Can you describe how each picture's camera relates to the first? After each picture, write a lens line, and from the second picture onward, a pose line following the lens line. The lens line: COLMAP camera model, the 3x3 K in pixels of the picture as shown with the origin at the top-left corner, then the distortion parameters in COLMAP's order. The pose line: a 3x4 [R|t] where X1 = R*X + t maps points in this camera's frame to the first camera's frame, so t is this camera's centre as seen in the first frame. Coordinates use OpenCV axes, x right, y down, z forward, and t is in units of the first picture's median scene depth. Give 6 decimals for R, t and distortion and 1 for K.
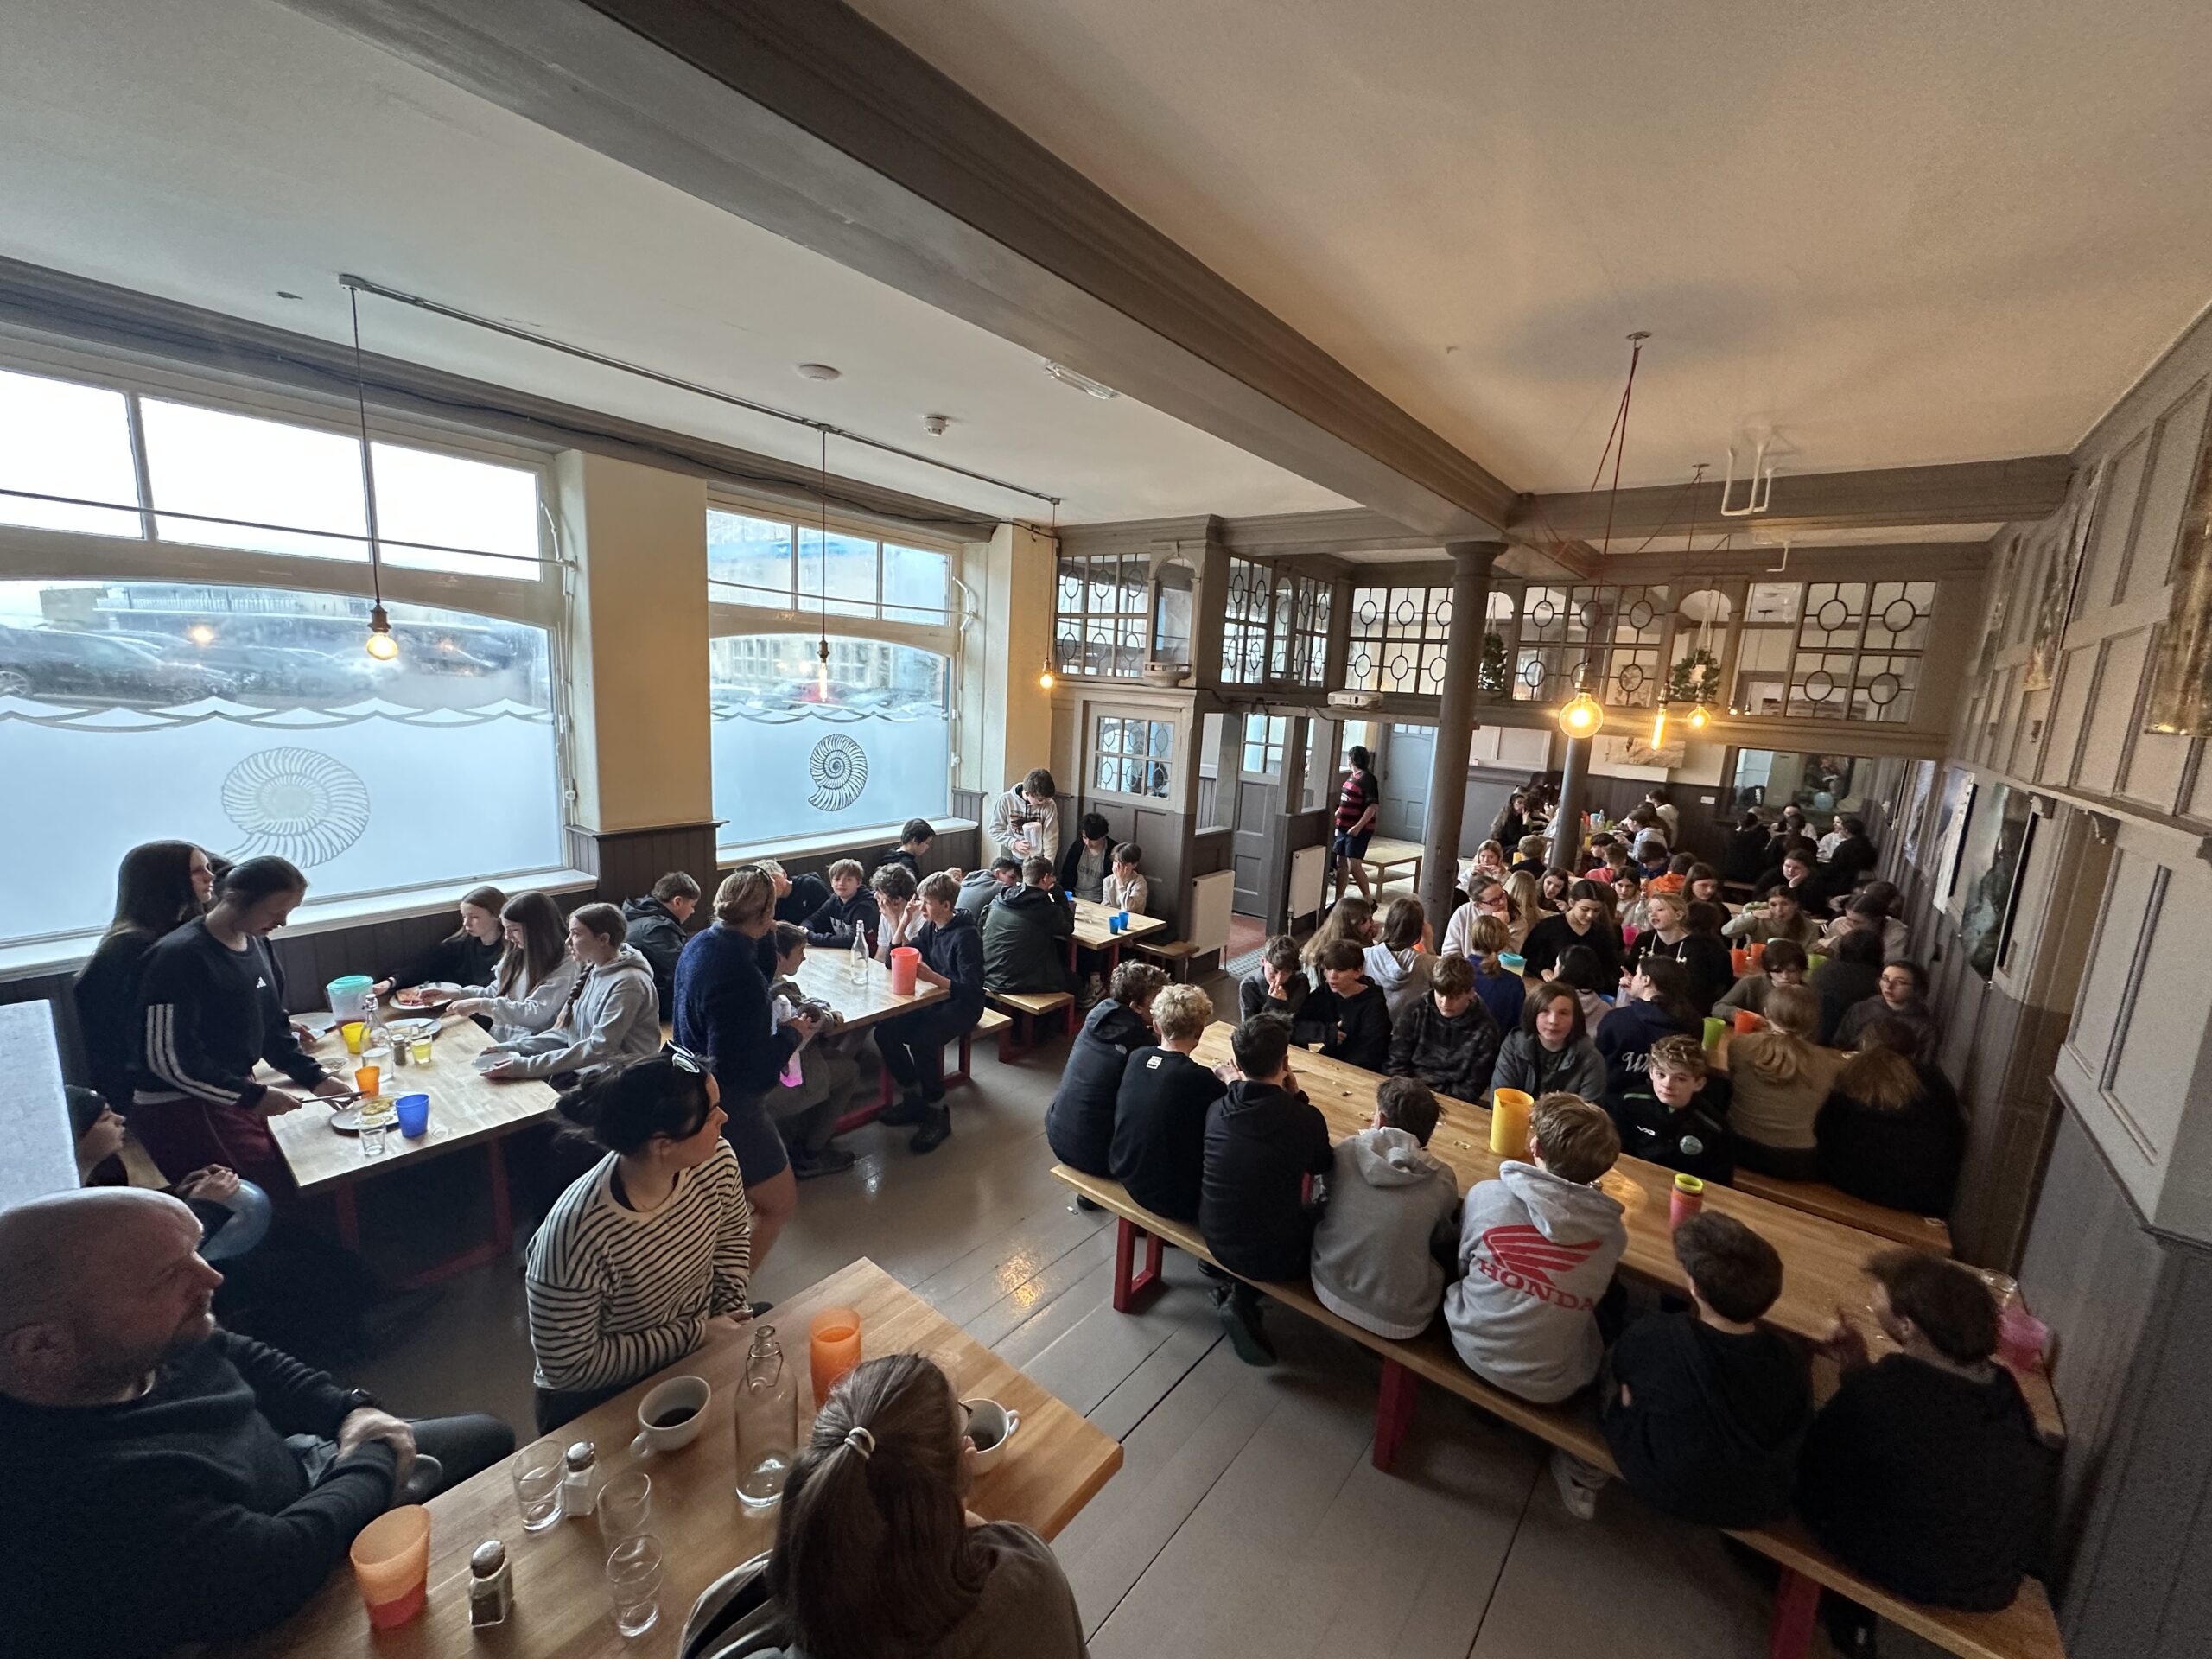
lens RADIAL K [[882.5, 0, 1109.8], [0, 882.5, 824.3], [0, 0, 1]] dist [-0.002355, 0.000025]
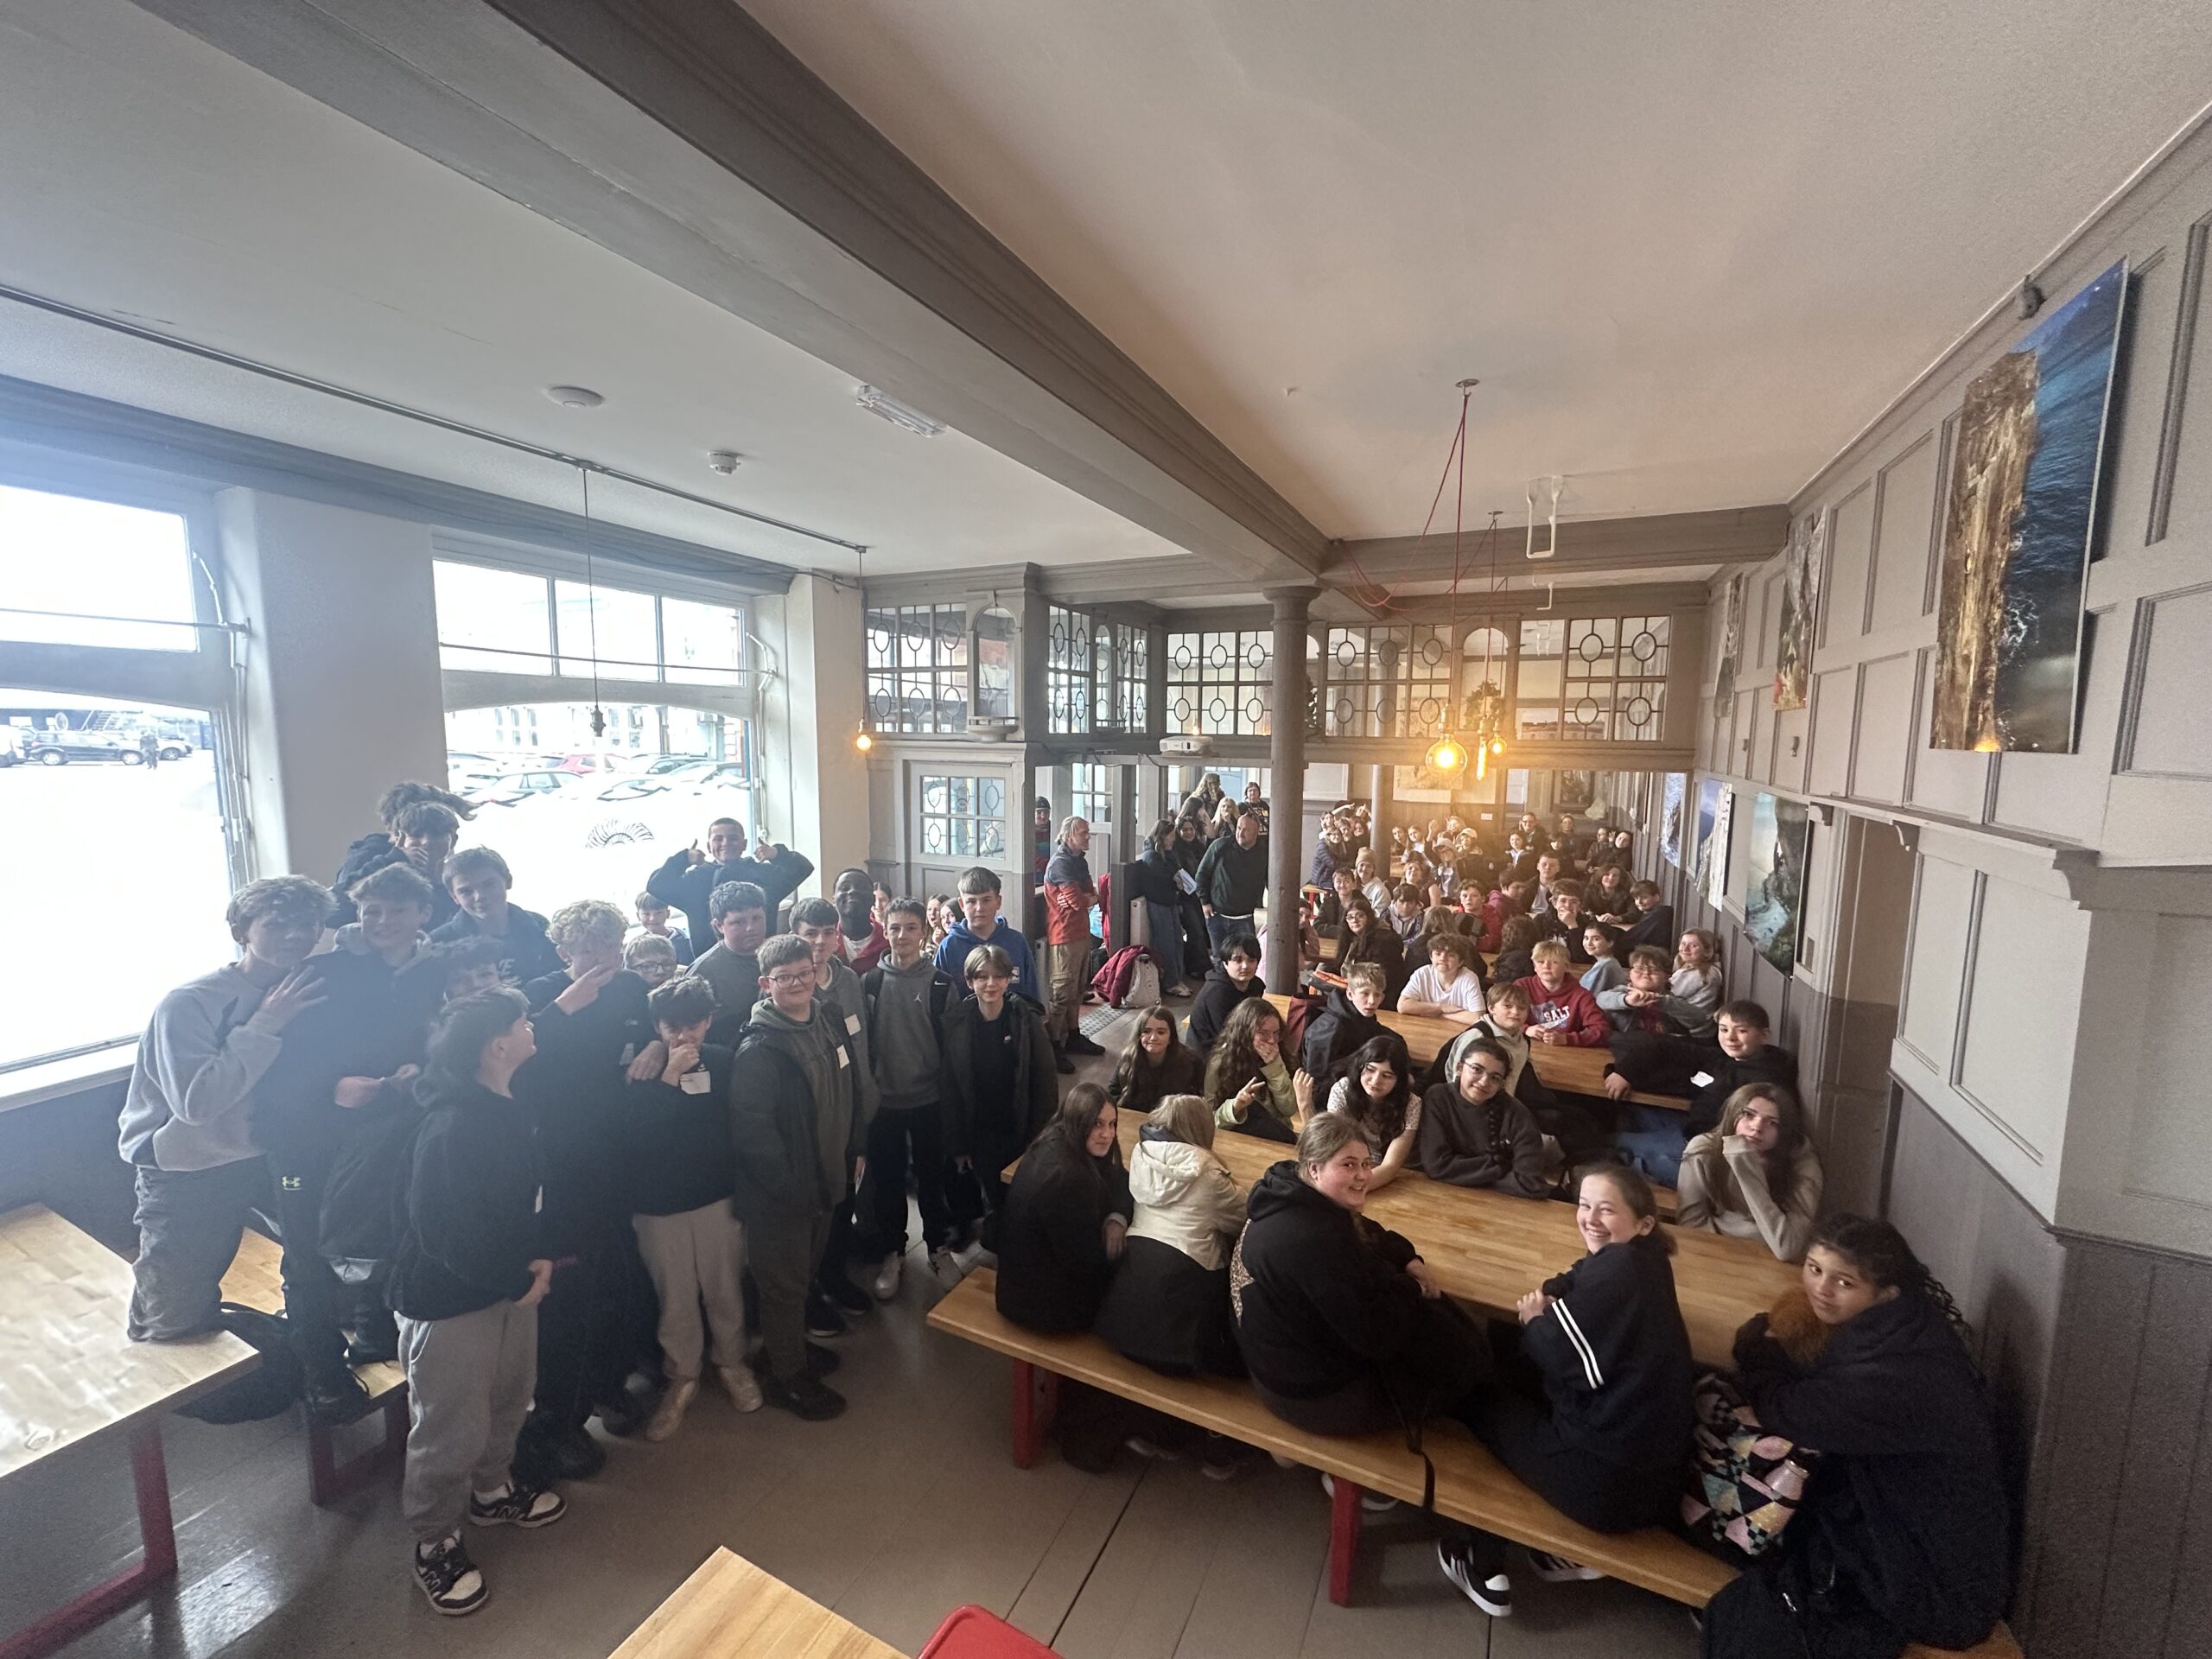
lens RADIAL K [[882.5, 0, 1110.2], [0, 882.5, 826.2], [0, 0, 1]] dist [-0.002355, 0.000025]
pose [[0.974424, -0.070586, 0.213343, -0.027578], [0.081141, 0.995854, -0.041117, -0.019498], [-0.209556, 0.057376, 0.976112, 0.064394]]
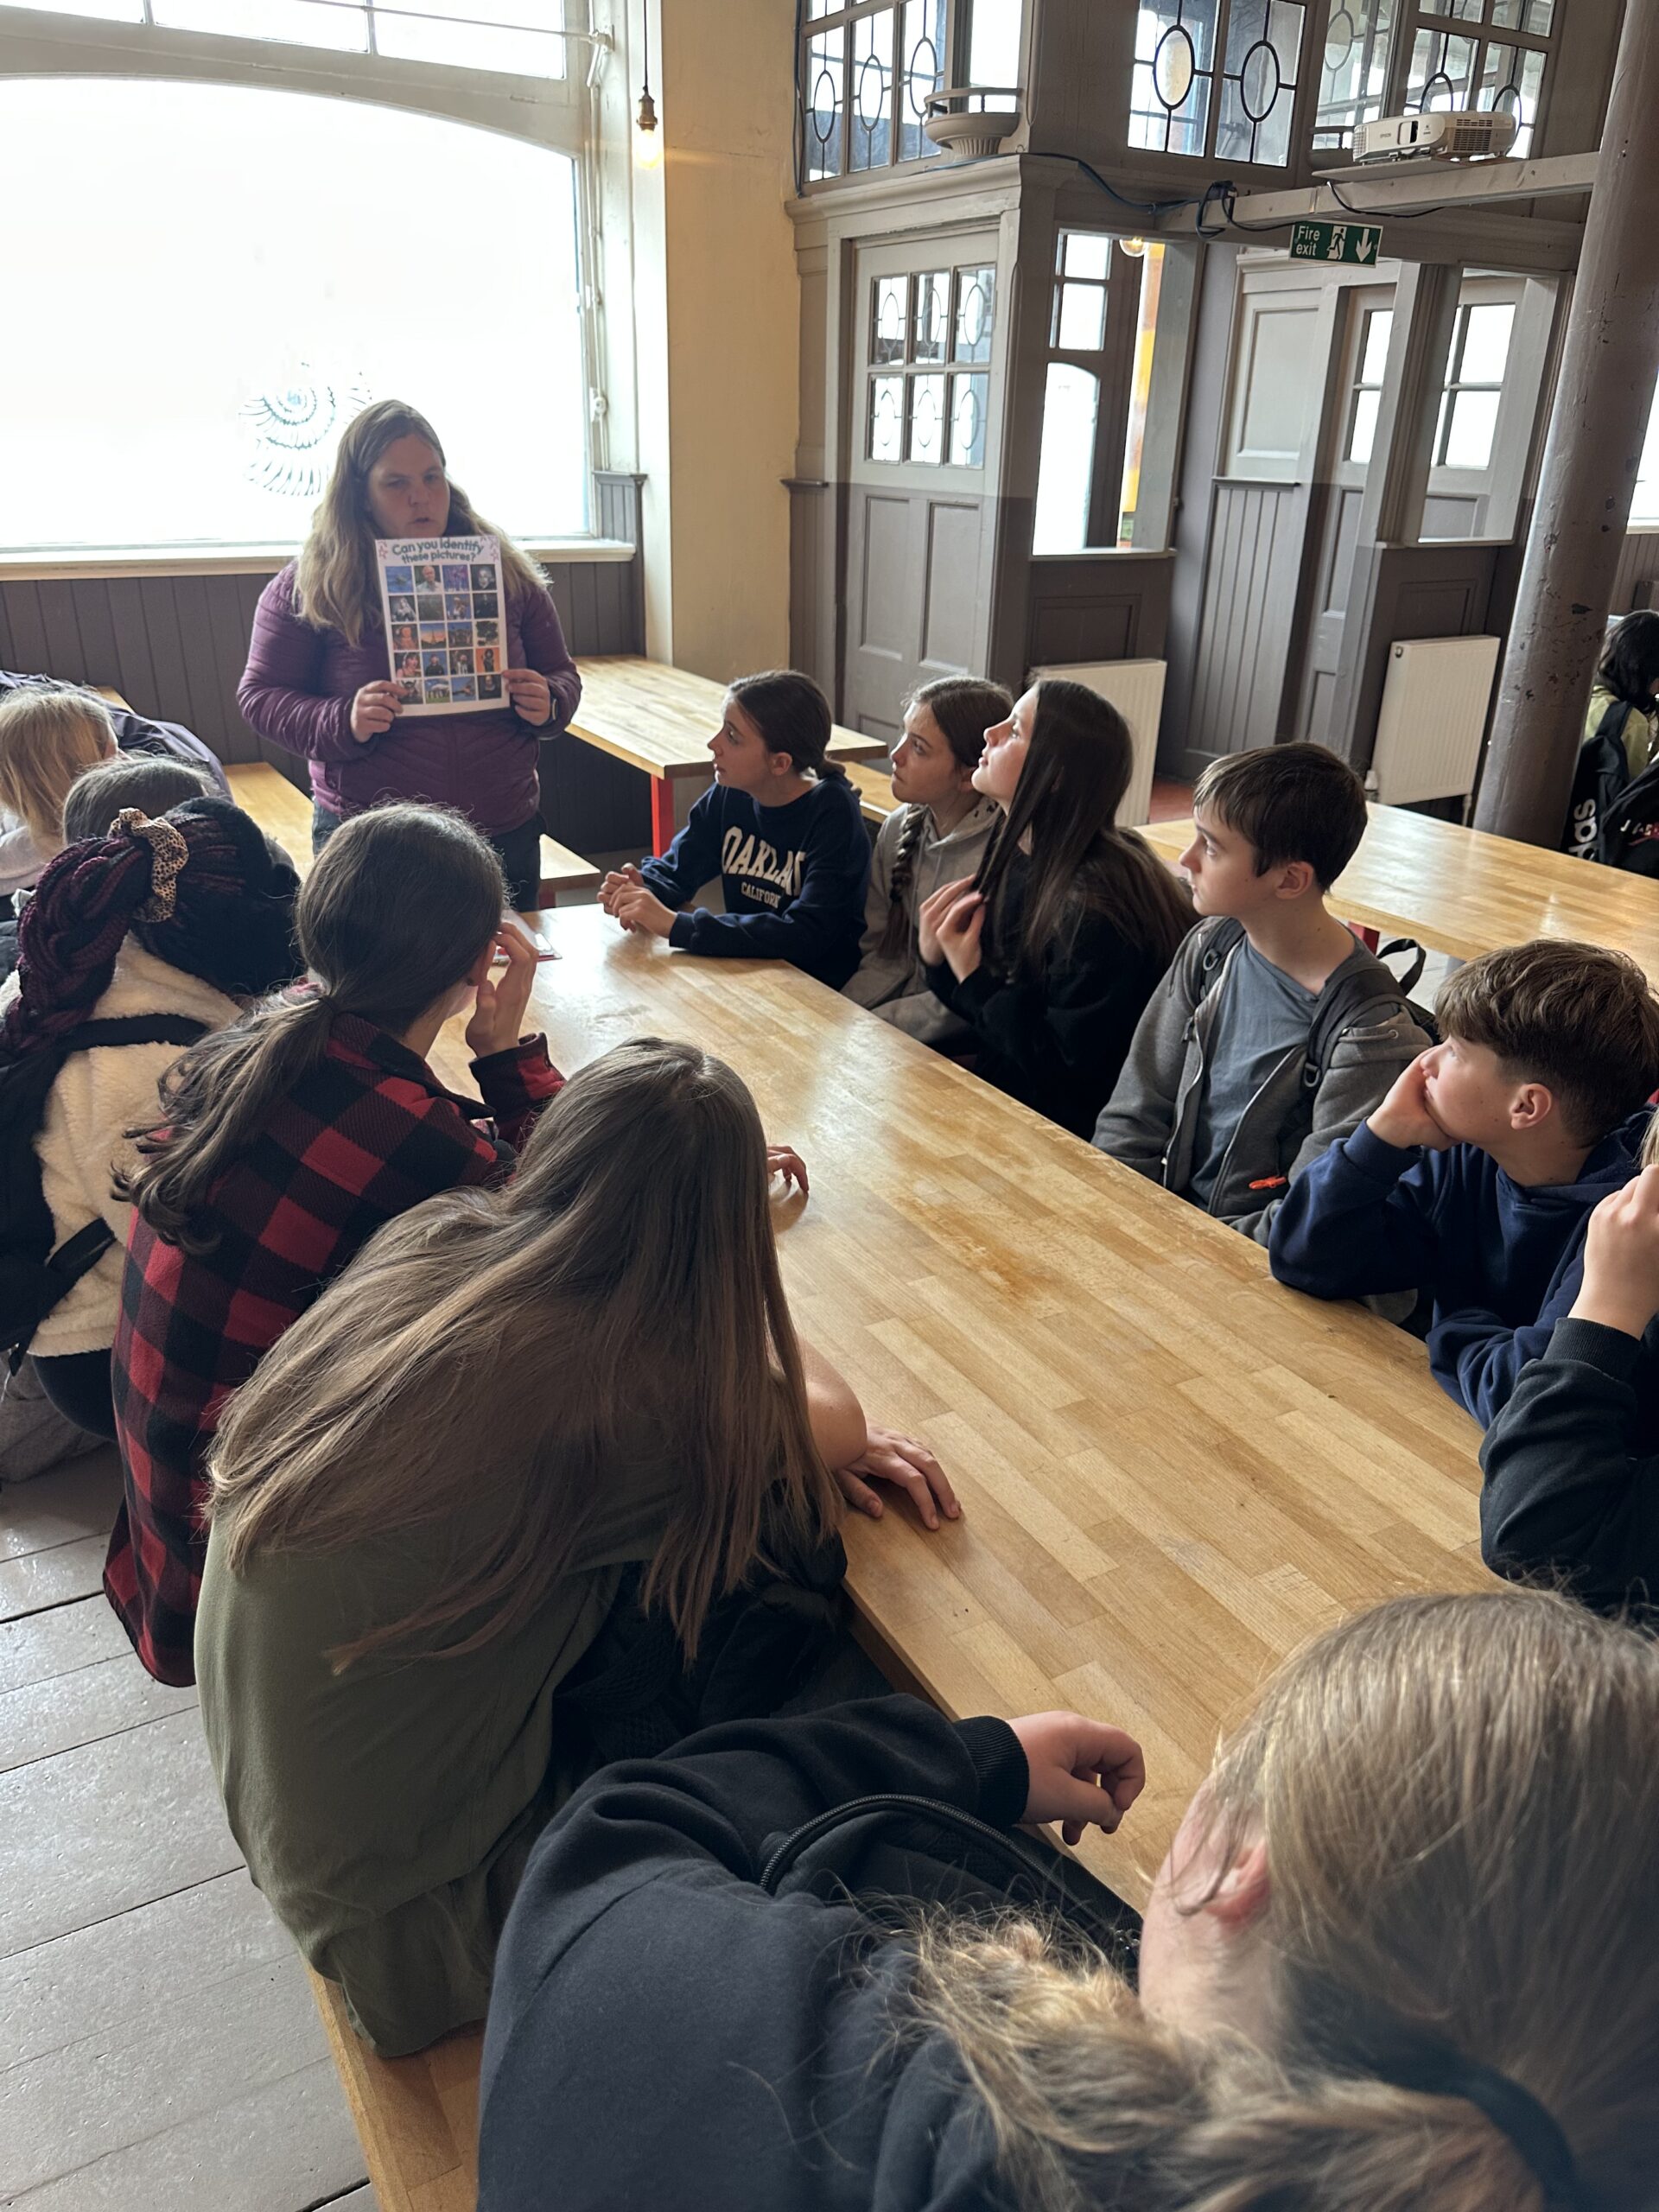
lens RADIAL K [[1563.5, 0, 824.3], [0, 1563.5, 1102.8], [0, 0, 1]] dist [-0.004993, 0.000768]
pose [[0.927732, 0.122348, -0.352625, 0.378149], [-0.034954, 0.969077, 0.244271, 0.109715], [0.371607, -0.214292, 0.903320, 0.292337]]
